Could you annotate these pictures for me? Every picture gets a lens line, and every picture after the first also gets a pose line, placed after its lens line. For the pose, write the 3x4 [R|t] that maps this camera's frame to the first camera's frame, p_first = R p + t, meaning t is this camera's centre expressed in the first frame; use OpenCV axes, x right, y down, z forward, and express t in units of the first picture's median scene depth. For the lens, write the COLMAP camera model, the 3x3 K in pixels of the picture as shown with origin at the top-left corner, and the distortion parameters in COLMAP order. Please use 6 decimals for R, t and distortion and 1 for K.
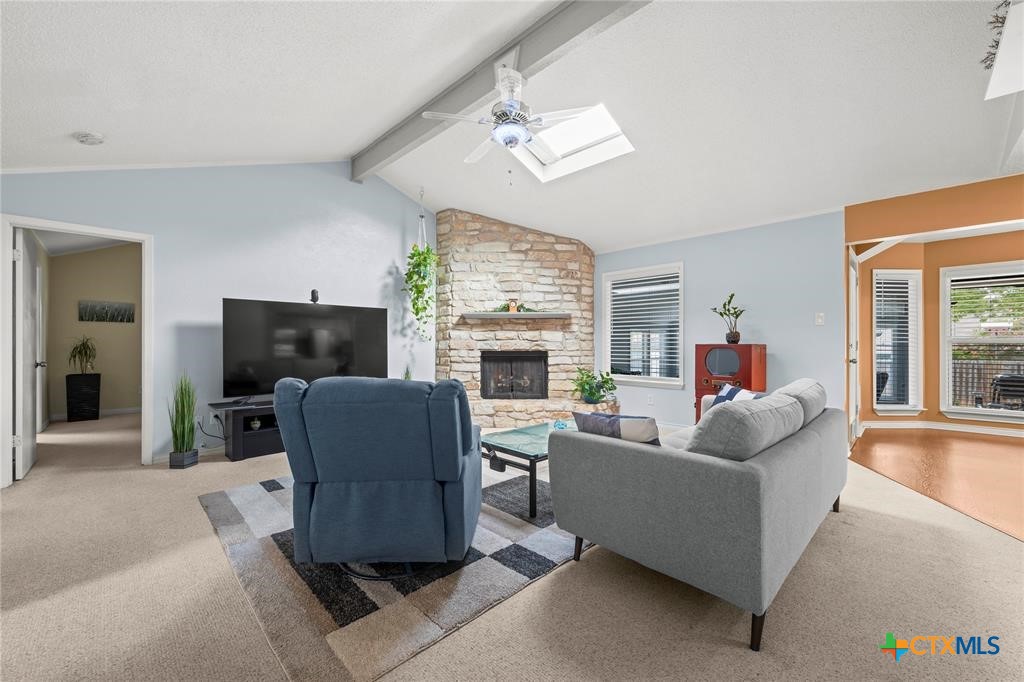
lens RADIAL K [[397.6, 0, 516.9], [0, 397.6, 344.2], [0, 0, 1]] dist [0.000533, 0.000134]
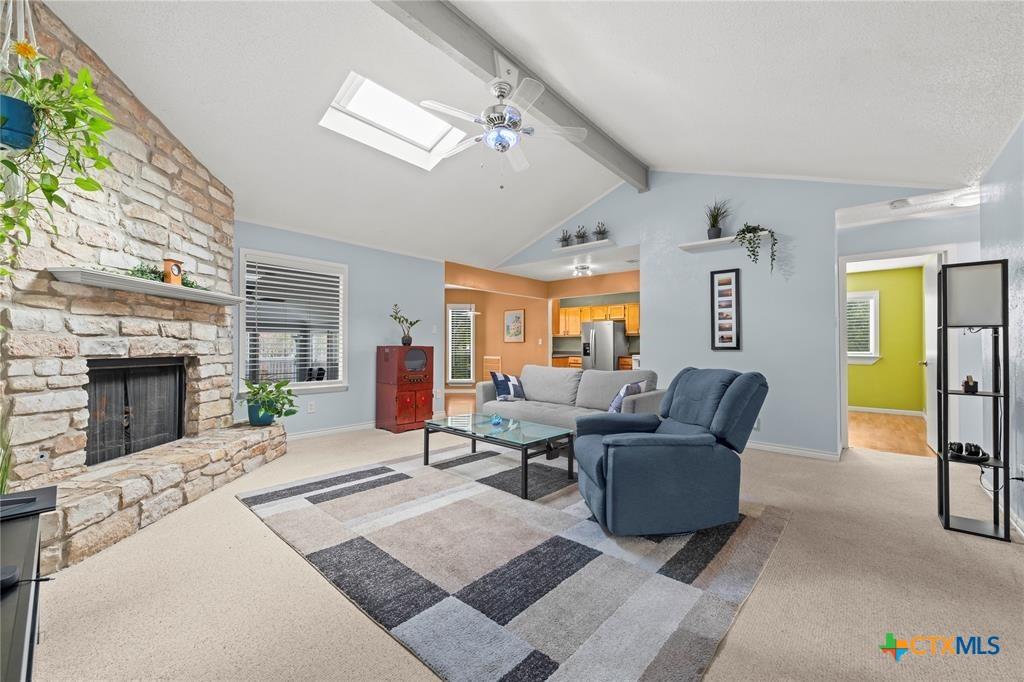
lens RADIAL K [[397.6, 0, 516.9], [0, 397.6, 344.2], [0, 0, 1]] dist [0.000533, 0.000134]
pose [[-0.045338, 0.007178, 0.998946, -0.553291], [-0.004095, 0.999964, -0.007371, 0.001432], [-0.998963, -0.004425, -0.045307, 0.545778]]
